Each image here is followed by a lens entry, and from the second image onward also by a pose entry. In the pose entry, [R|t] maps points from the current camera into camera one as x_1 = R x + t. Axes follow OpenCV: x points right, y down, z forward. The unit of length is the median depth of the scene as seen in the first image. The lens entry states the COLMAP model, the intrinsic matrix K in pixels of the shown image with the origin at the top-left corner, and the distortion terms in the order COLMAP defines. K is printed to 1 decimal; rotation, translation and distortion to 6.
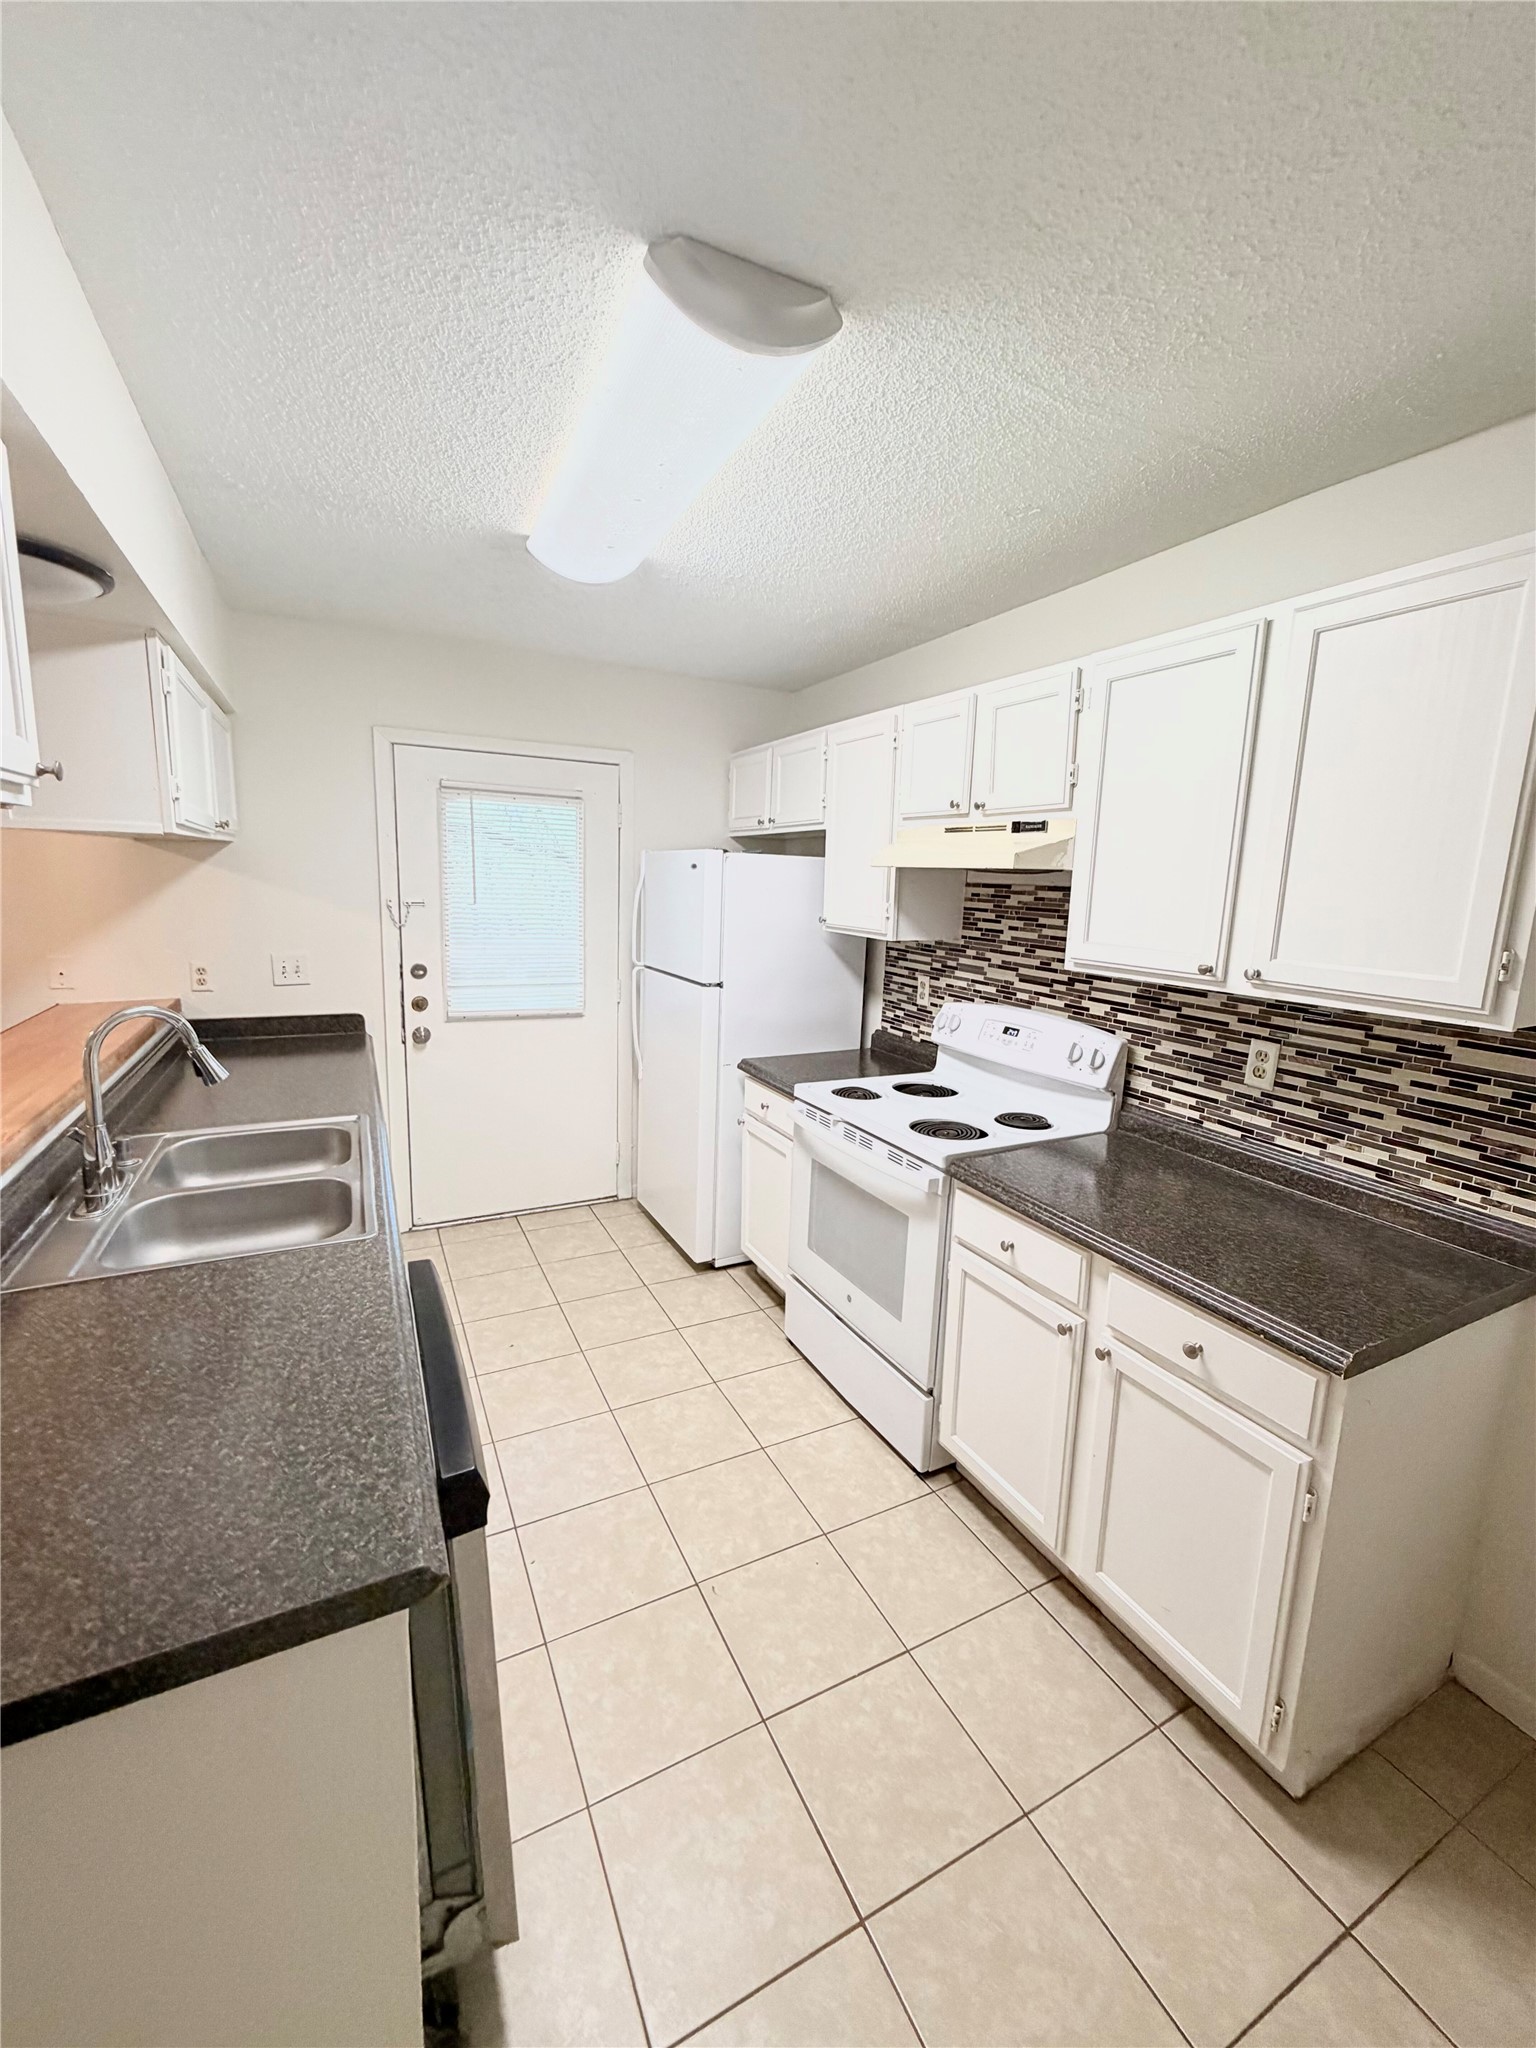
lens RADIAL K [[823.7, 0, 746.0], [0, 823.7, 1016.4], [0, 0, 1]] dist [-0.000384, -0.000092]
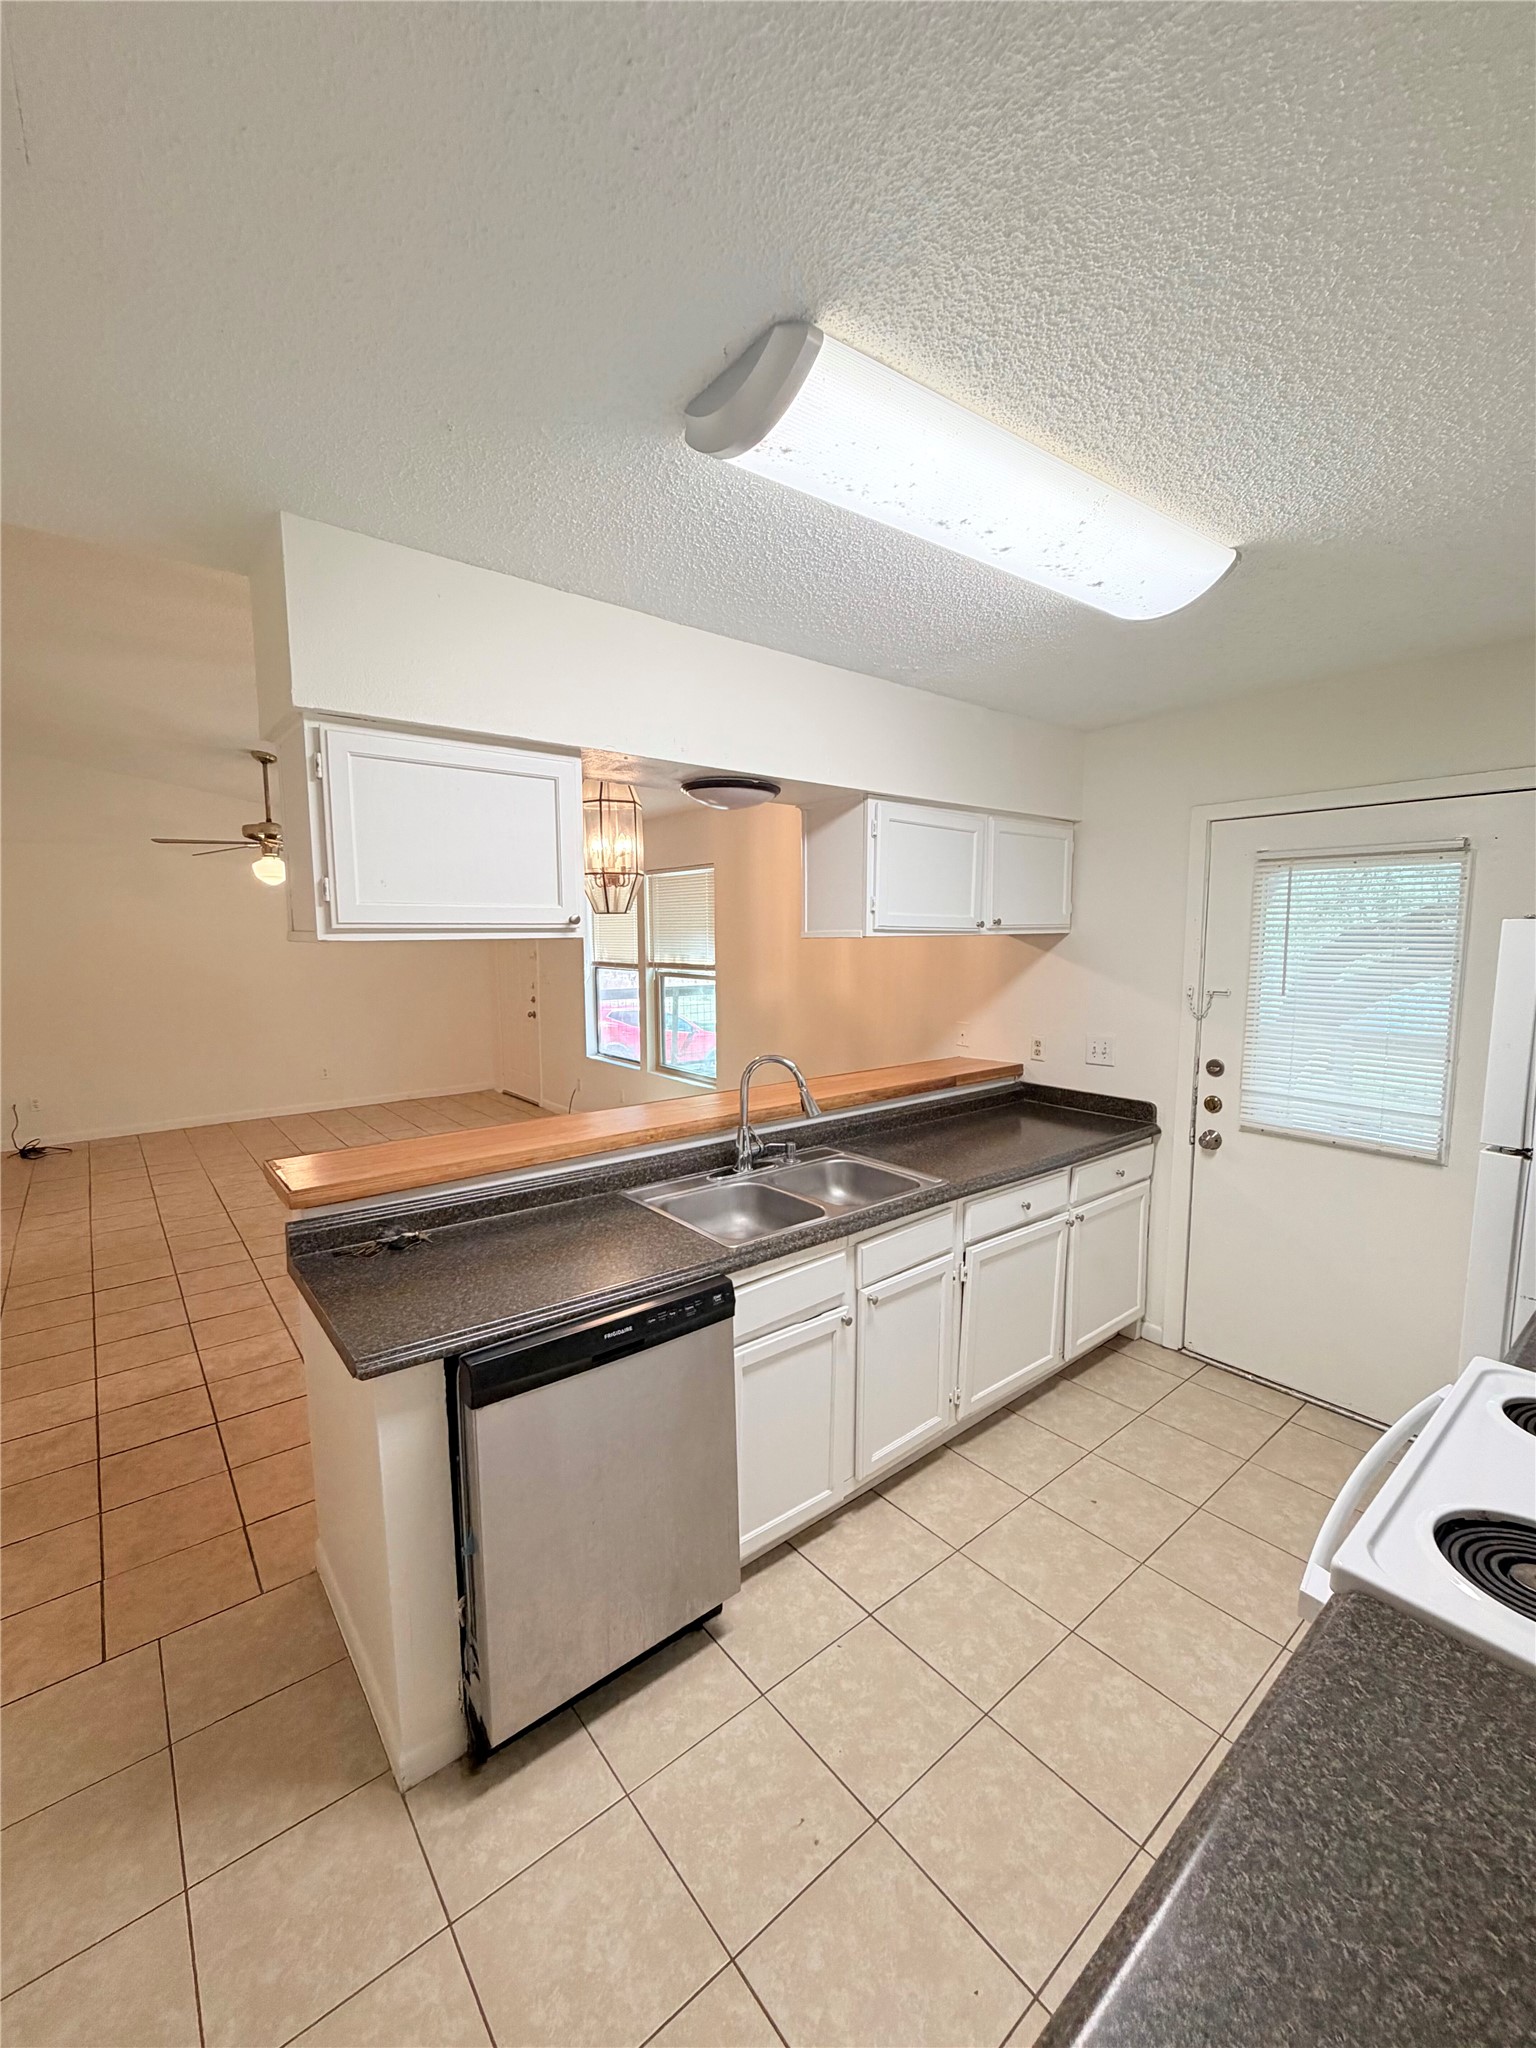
lens RADIAL K [[823.7, 0, 784.8], [0, 823.7, 1022.5], [0, 0, 1]] dist [-0.000384, -0.000092]
pose [[0.231975, 0.073011, -0.969978, 0.567503], [-0.155662, 0.987114, 0.037073, -0.100300], [0.960186, 0.142389, 0.240351, 0.512129]]
